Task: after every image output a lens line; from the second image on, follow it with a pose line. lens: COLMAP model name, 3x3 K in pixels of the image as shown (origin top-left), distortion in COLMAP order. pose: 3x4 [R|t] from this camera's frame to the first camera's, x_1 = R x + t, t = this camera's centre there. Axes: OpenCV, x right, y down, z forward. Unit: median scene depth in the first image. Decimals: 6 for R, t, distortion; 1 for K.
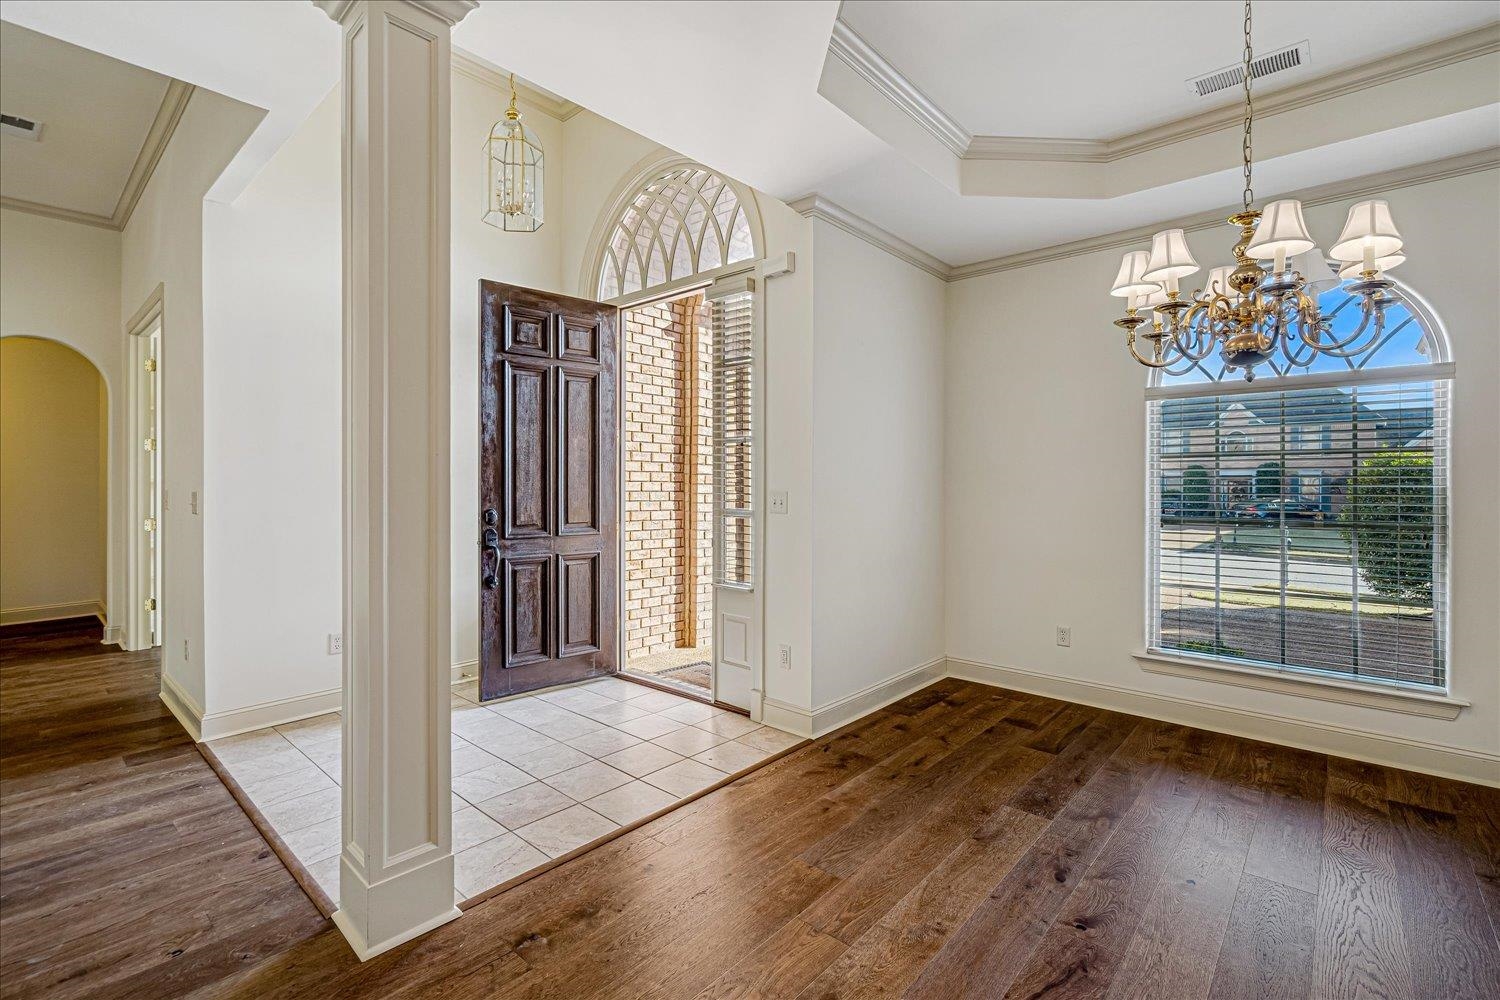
lens RADIAL K [[676.5, 0, 743.7], [0, 676.5, 487.2], [0, 0, 1]] dist [-0.004679, 0.001254]
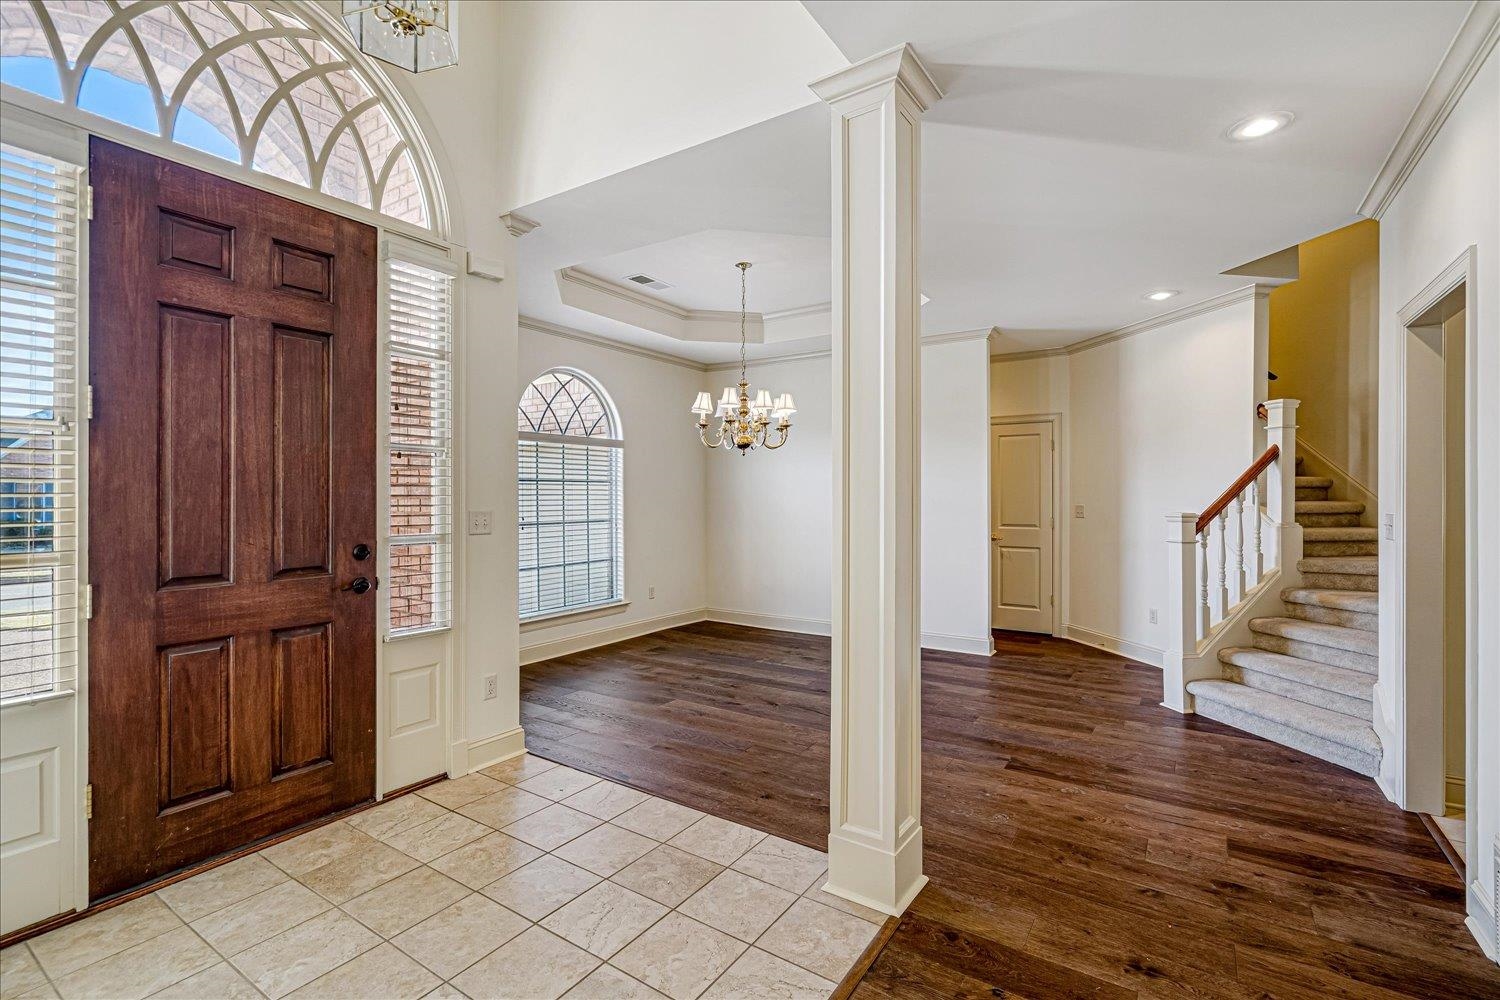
lens RADIAL K [[676.5, 0, 743.4], [0, 676.5, 496.3], [0, 0, 1]] dist [-0.004679, 0.001254]
pose [[-0.135043, -0.003641, 0.990833, -0.944369], [0.003674, 0.999985, 0.004176, -0.017042], [-0.990833, 0.004204, -0.135027, 0.803649]]
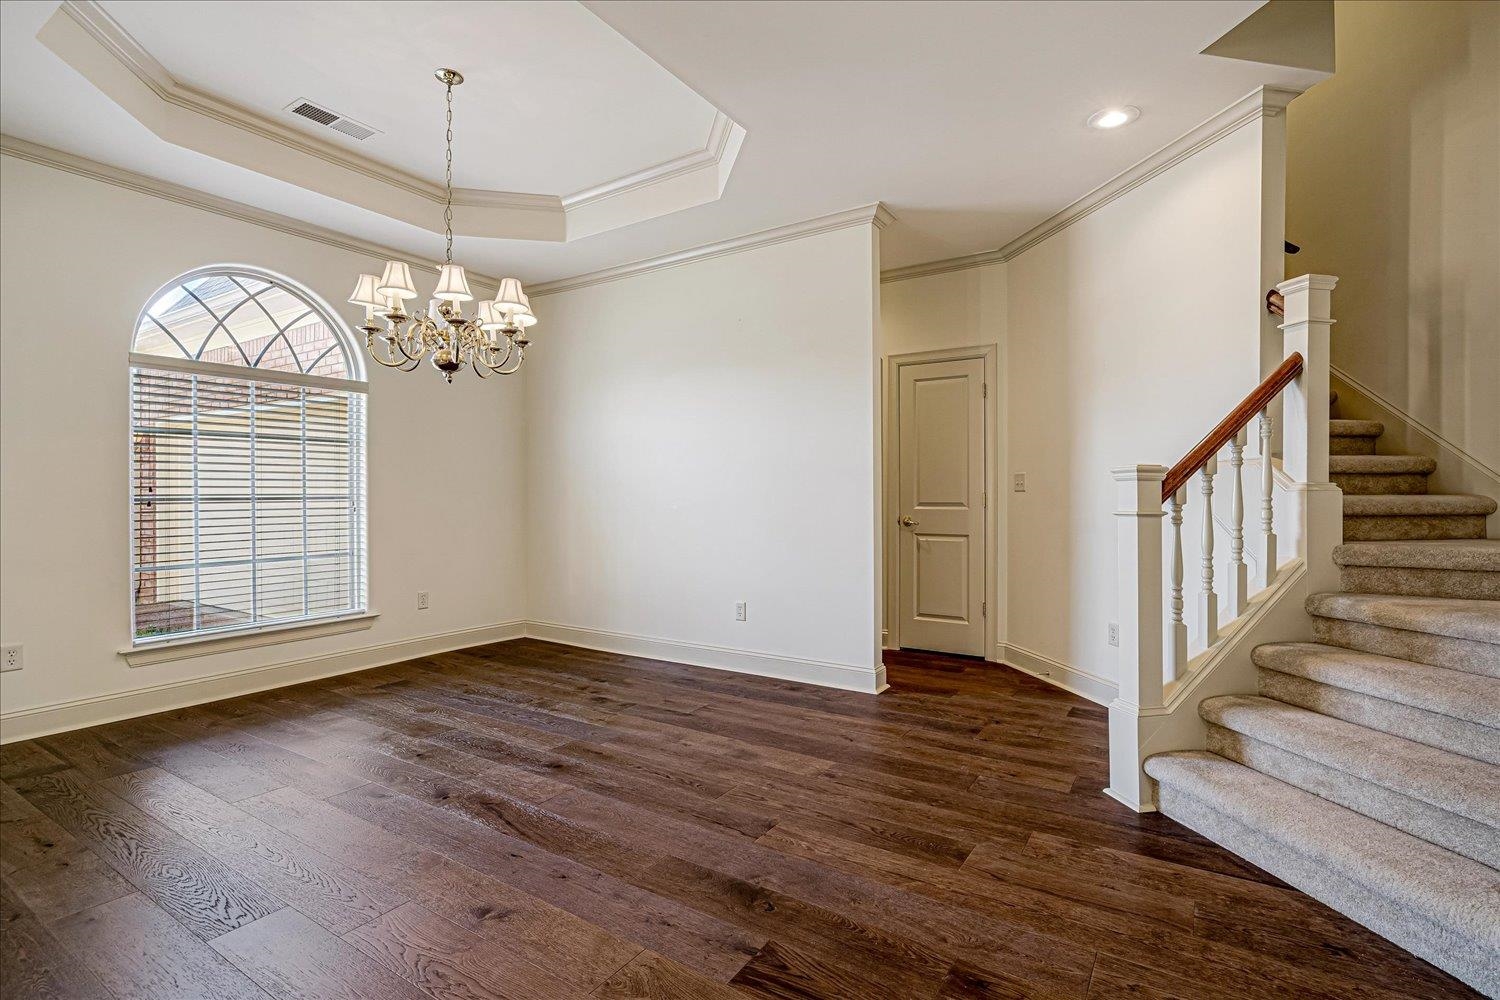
lens RADIAL K [[710.8, 0, 751.1], [0, 710.8, 494.4], [0, 0, 1]] dist [-0.003923, 0.000240]
pose [[-0.150132, -0.004832, 0.988654, -0.512939], [0.005688, 0.999967, 0.005751, 0.046590], [-0.988650, 0.006487, -0.150100, 0.362103]]
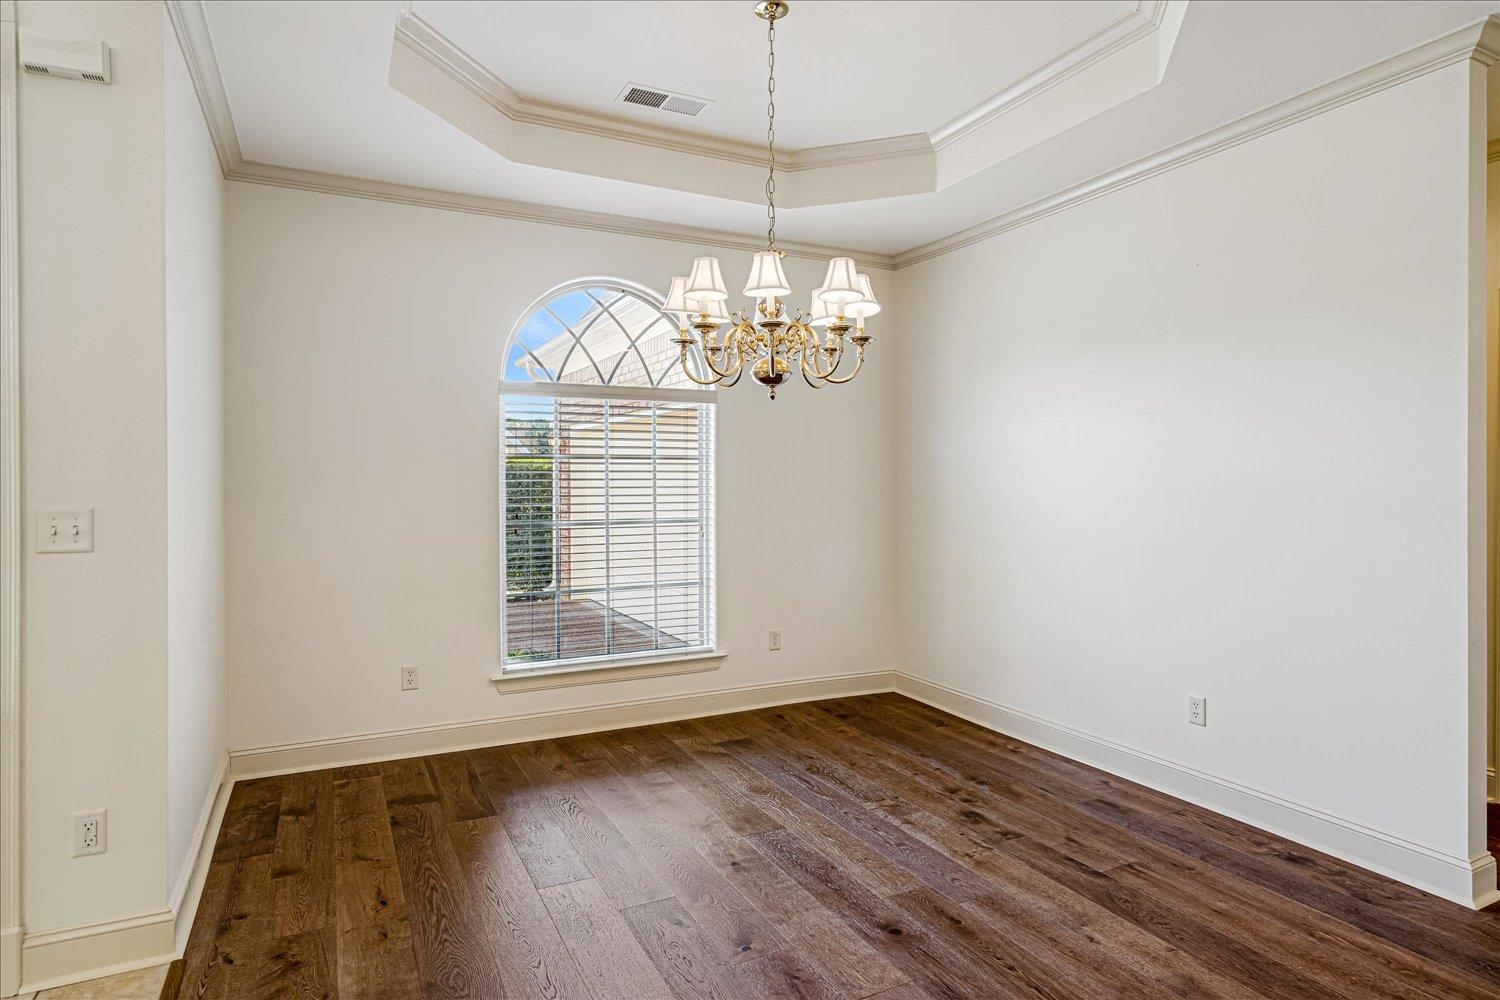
lens RADIAL K [[828.2, 0, 739.9], [0, 828.2, 489.9], [0, 0, 1]] dist [0.003860, 0.003184]
pose [[0.374706, -0.013778, 0.927041, -0.345156], [0.007239, 0.999903, 0.011936, -0.012840], [-0.927115, 0.002238, 0.374769, 0.321435]]
